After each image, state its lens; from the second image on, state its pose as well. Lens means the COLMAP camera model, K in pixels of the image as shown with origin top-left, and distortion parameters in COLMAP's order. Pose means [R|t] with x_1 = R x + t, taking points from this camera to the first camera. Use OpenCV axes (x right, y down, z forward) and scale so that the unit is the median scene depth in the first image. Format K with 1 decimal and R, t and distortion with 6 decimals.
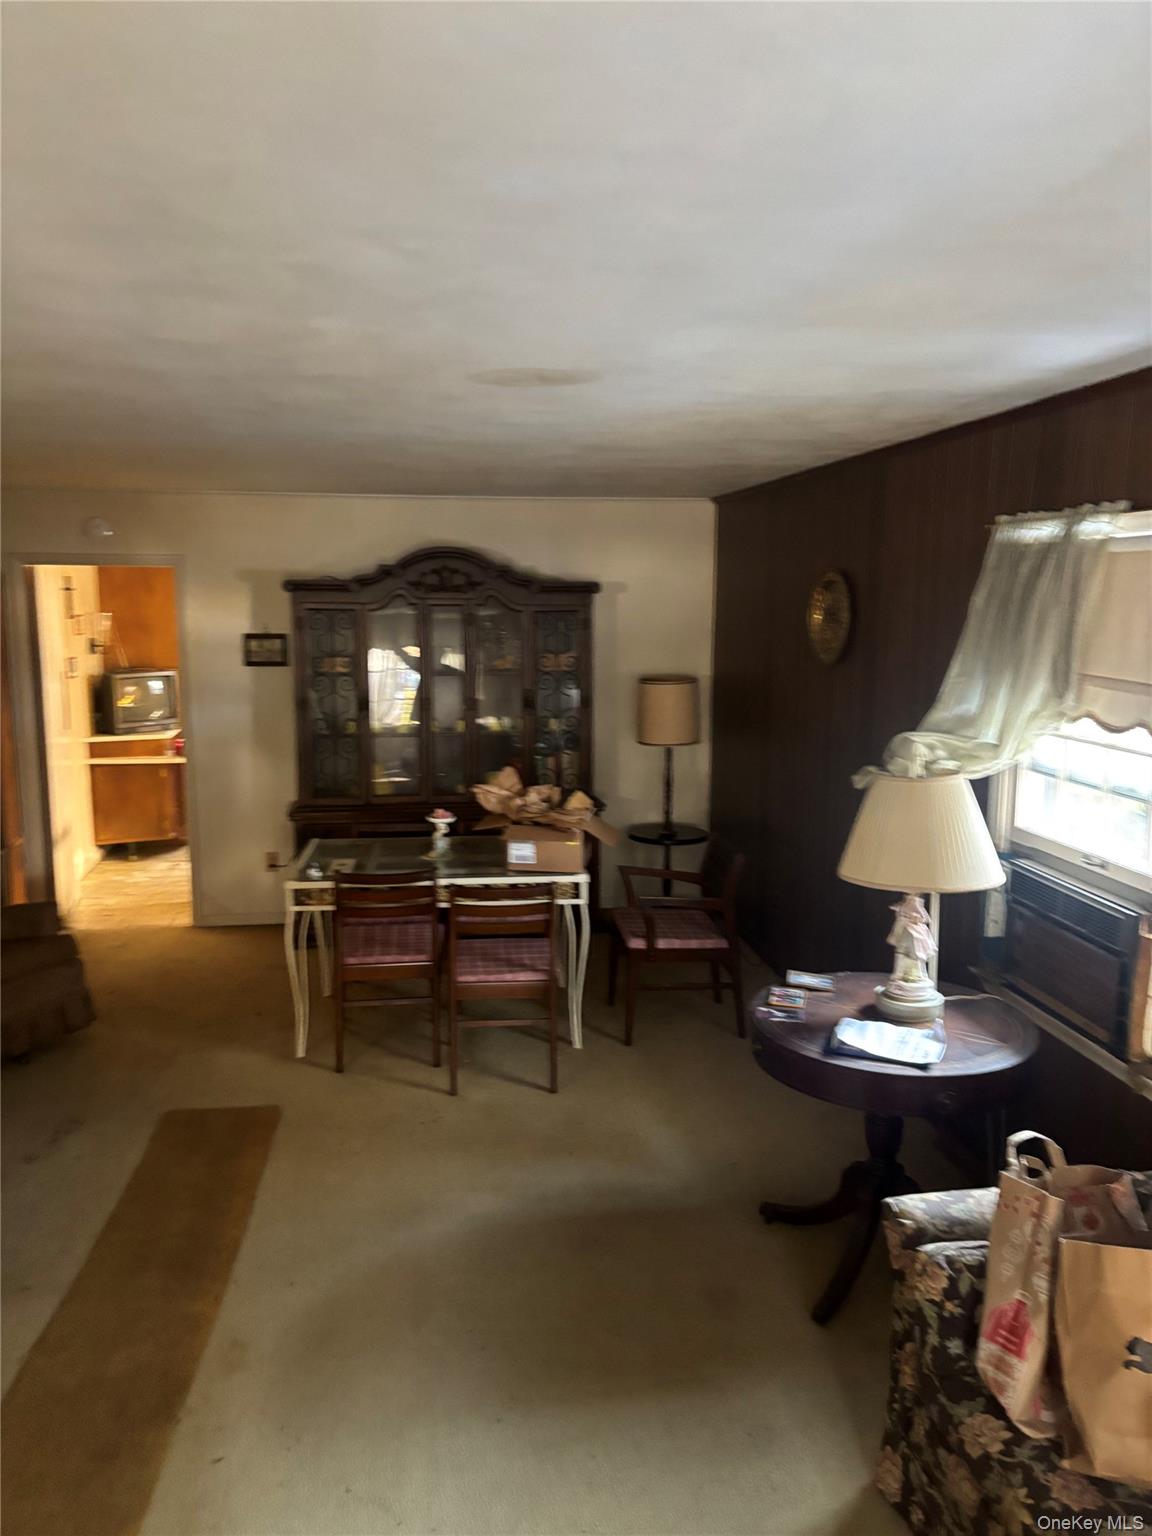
lens RADIAL K [[1148.0, 0, 576.0], [0, 1148.0, 768.0], [0, 0, 1]] dist [0.070666, -0.143306]
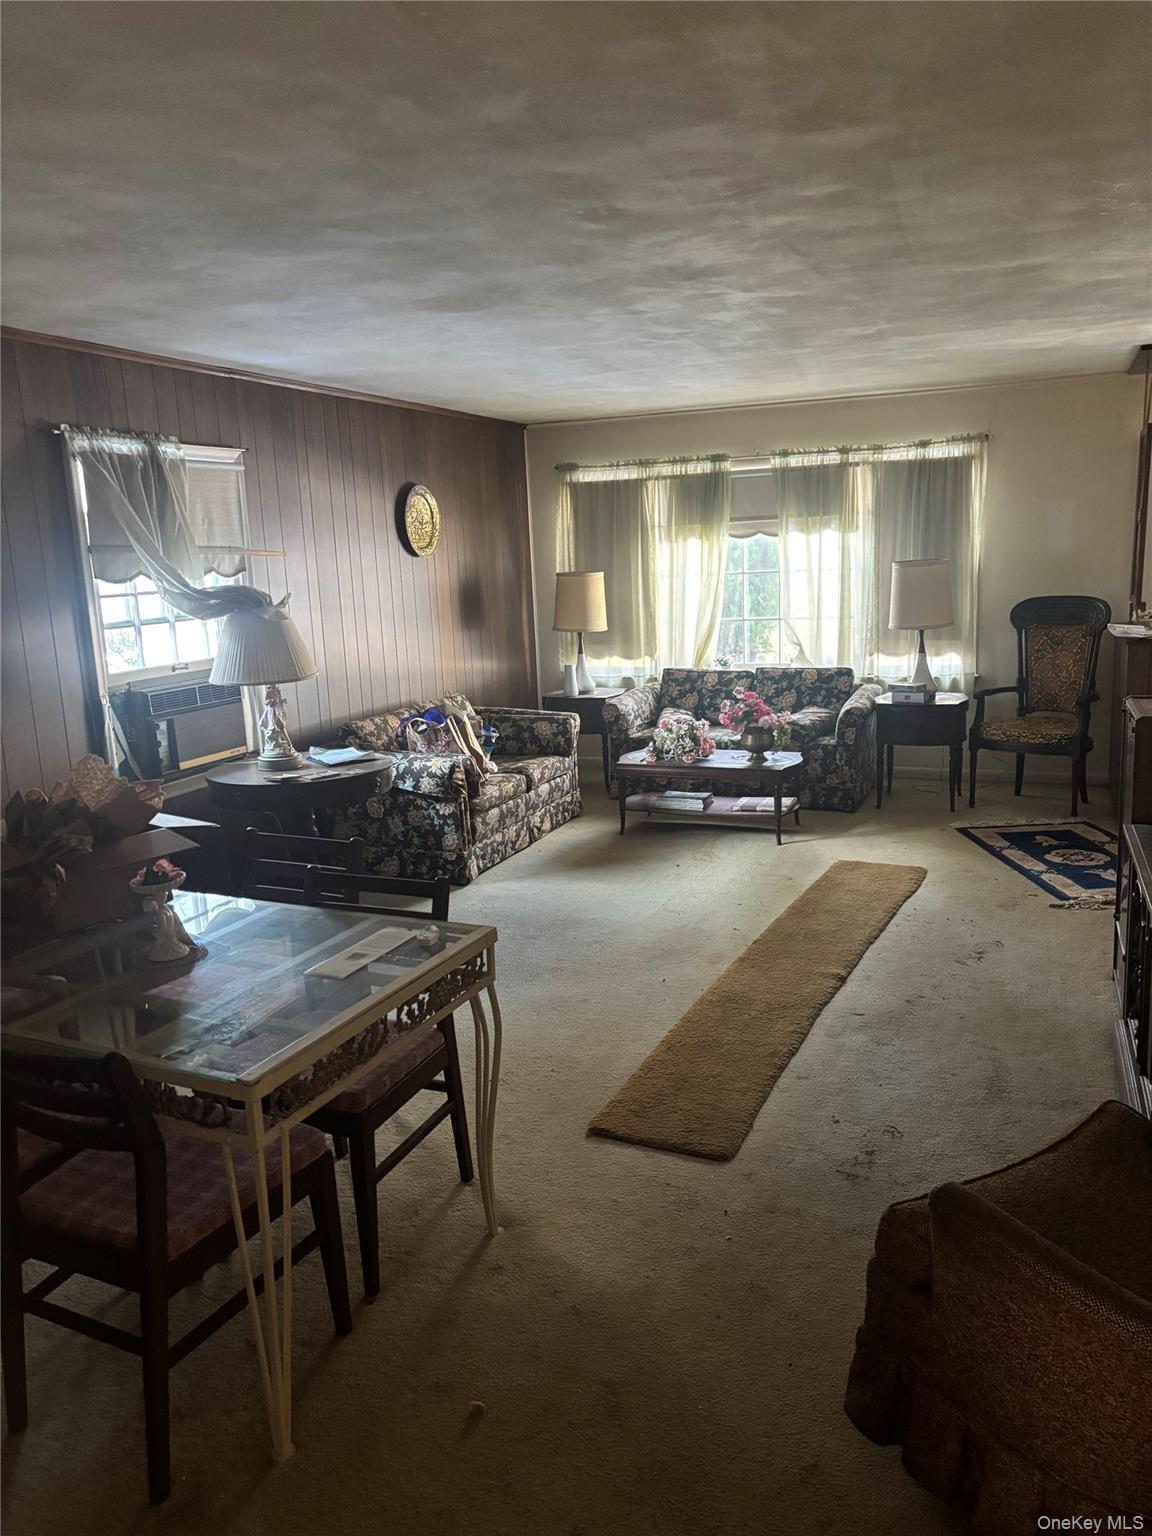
lens RADIAL K [[1158.8, 0, 576.0], [0, 1158.8, 768.0], [0, 0, 1]] dist [0.064527, -0.063966]
pose [[-0.858590, -0.065156, 0.508505, -0.553202], [0.110449, 0.945089, 0.307584, -0.148692], [-0.500623, 0.320253, -0.804248, 1.372554]]
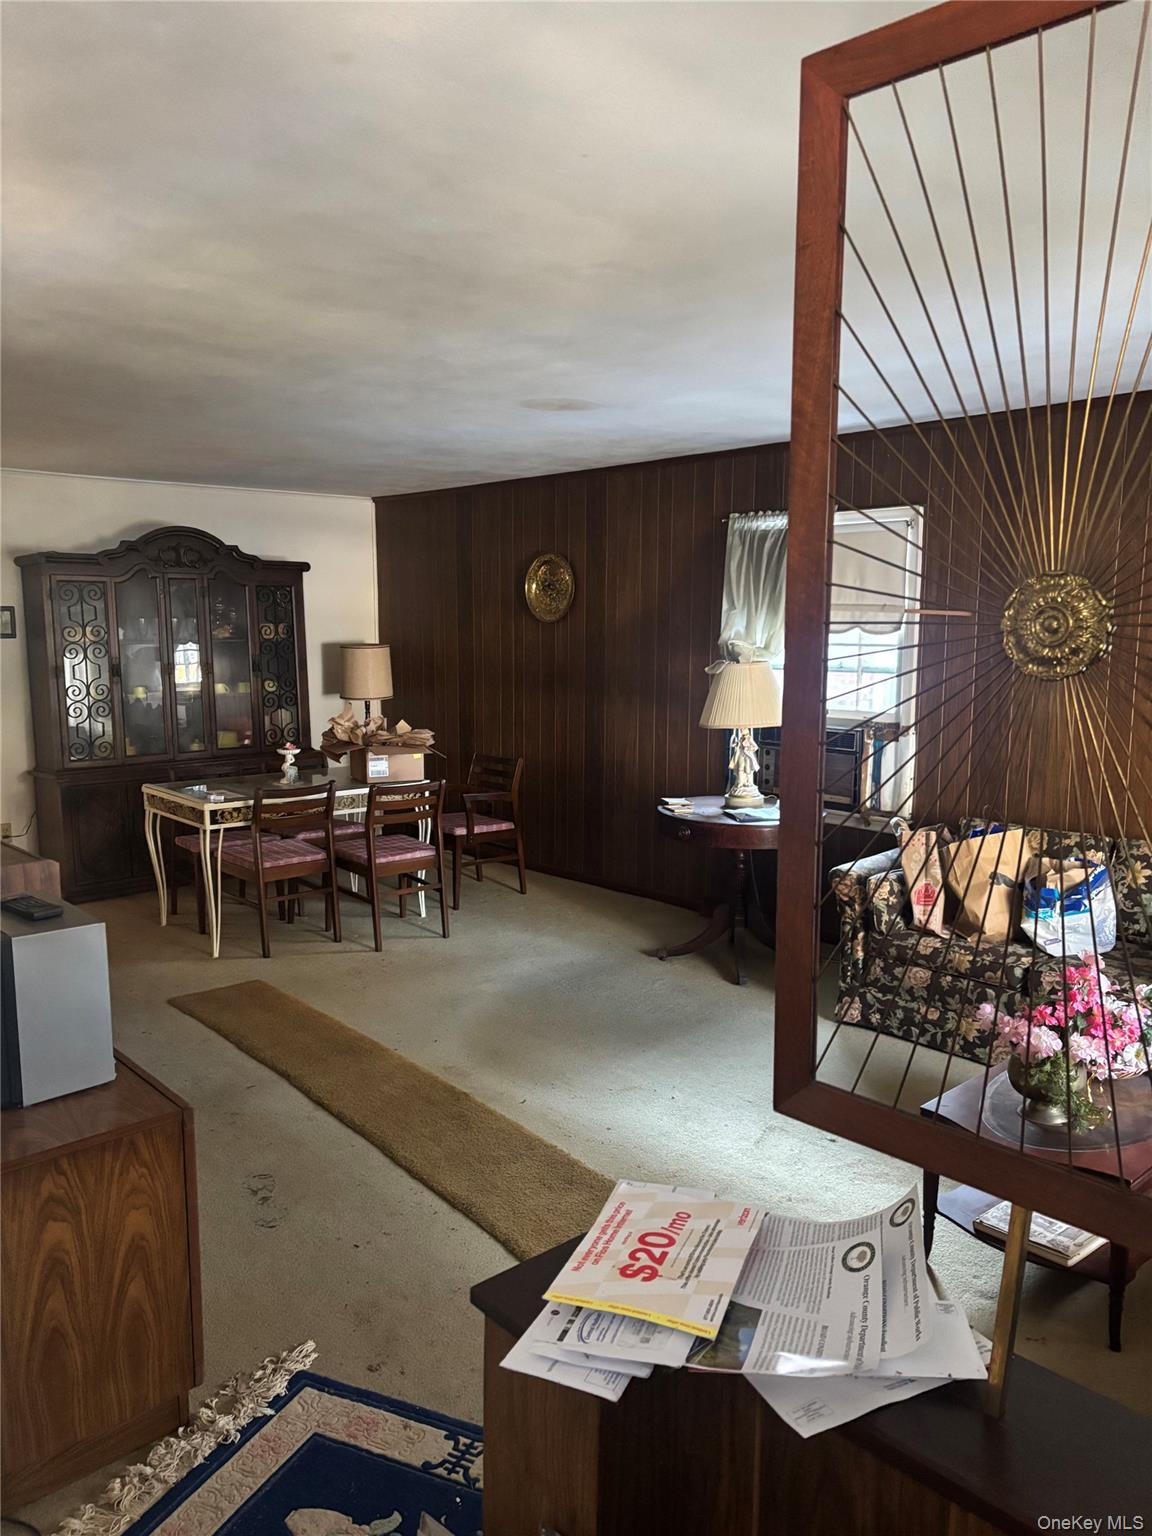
lens RADIAL K [[1152.3, 0, 567.6], [0, 1152.3, 807.4], [0, 0, 1]] dist [-0.005658, -0.003036]
pose [[0.822311, -0.089299, 0.561988, -0.571595], [0.083007, 0.995870, 0.036786, 0.084950], [-0.562952, 0.016400, 0.826327, -0.156060]]
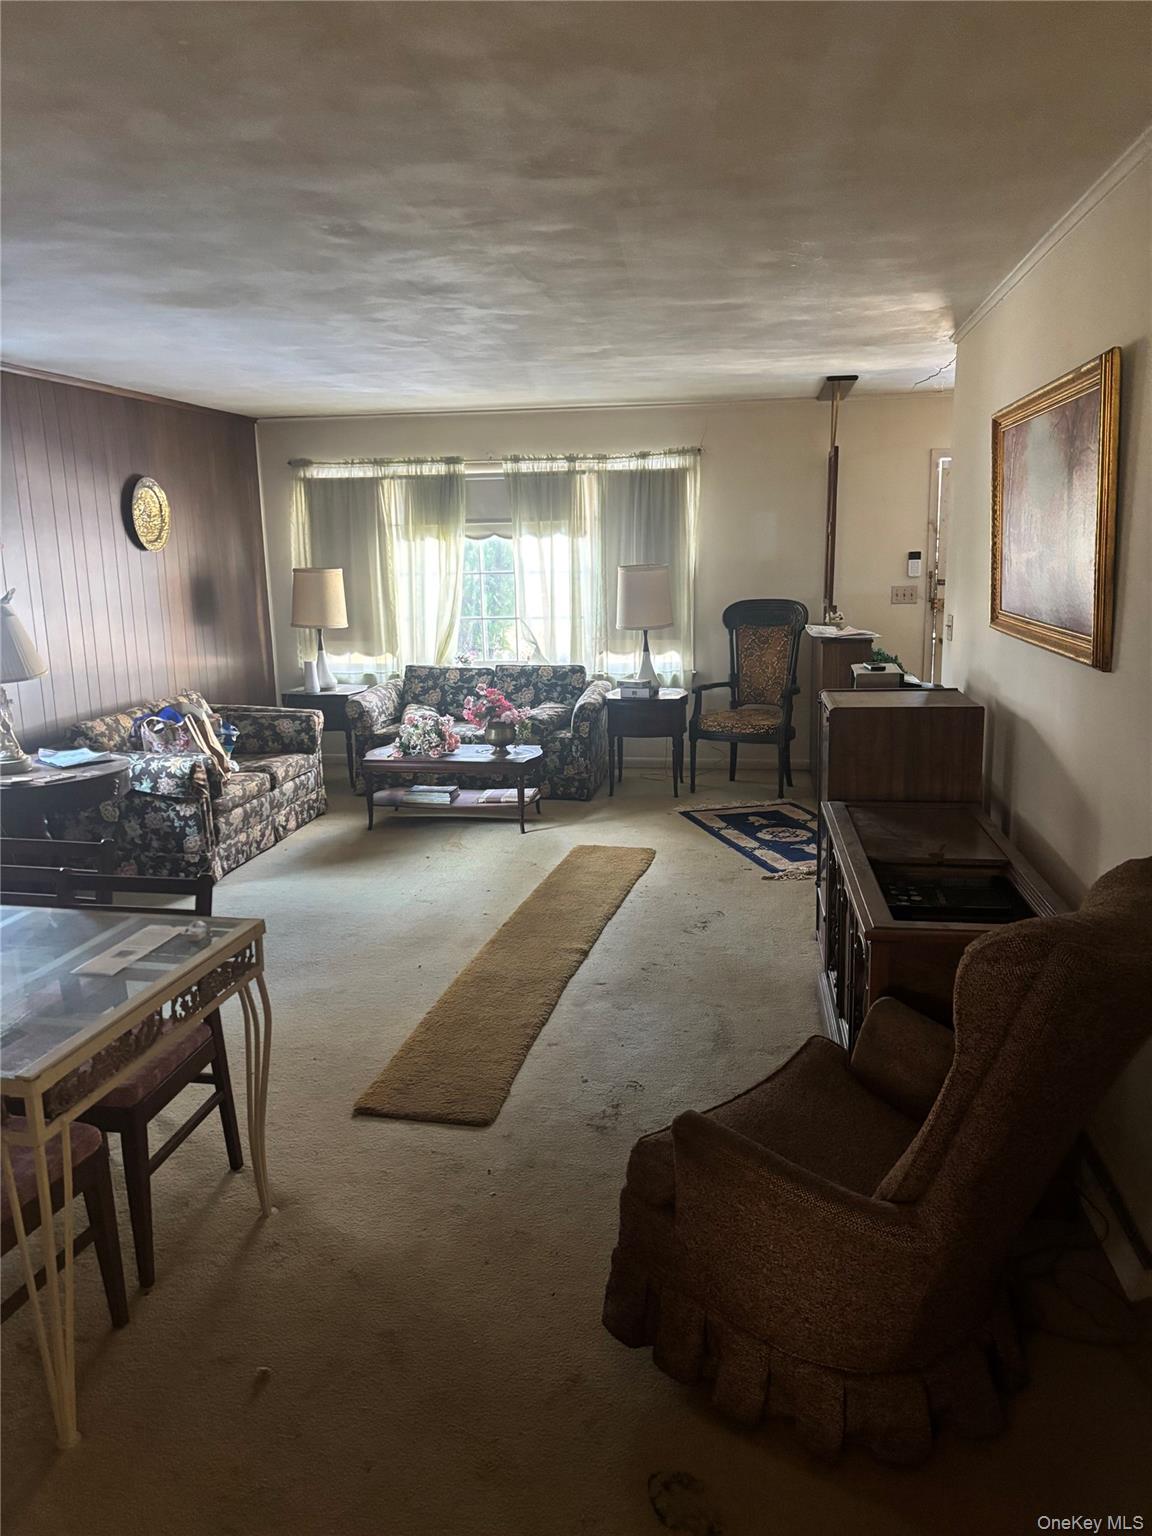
lens RADIAL K [[1158.8, 0, 576.0], [0, 1158.8, 768.0], [0, 0, 1]] dist [0.064527, -0.063966]
pose [[-0.952661, -0.045438, 0.300621, -0.559215], [0.059208, 0.942113, 0.330028, -0.161619], [-0.298215, 0.332204, -0.894823, 1.416637]]
